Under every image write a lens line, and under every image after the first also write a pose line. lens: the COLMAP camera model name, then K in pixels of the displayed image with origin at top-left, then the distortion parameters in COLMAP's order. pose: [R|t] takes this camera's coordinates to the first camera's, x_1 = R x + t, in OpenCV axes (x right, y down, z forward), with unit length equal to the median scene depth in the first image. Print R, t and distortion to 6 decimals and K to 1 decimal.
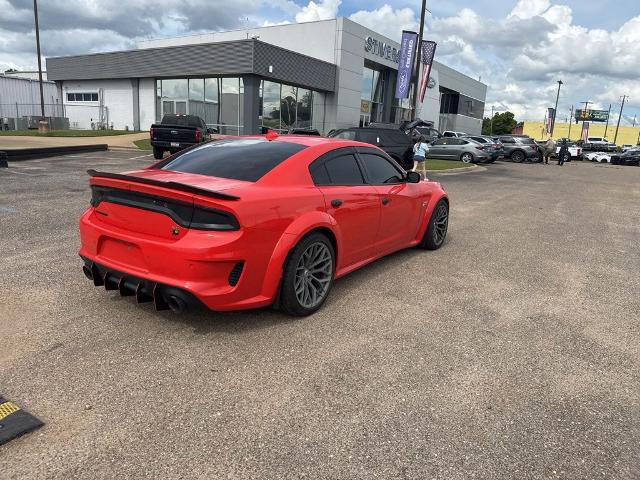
lens RADIAL K [[452.1, 0, 316.6], [0, 452.1, 236.6], [0, 0, 1]] dist [0.032561, -0.048911]
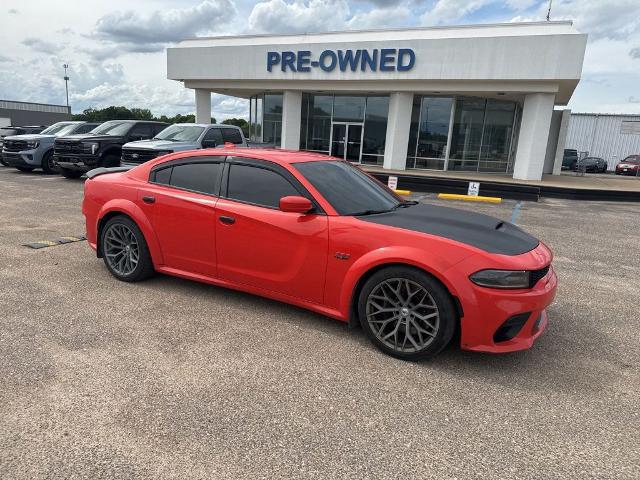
lens RADIAL K [[452.1, 0, 313.2], [0, 452.1, 245.8], [0, 0, 1]] dist [0.032561, -0.048911]
pose [[0.071453, 0.170798, -0.982712, 0.867506], [-0.263104, 0.953564, 0.146601, -0.171253], [0.962118, 0.248080, 0.113072, 0.926678]]
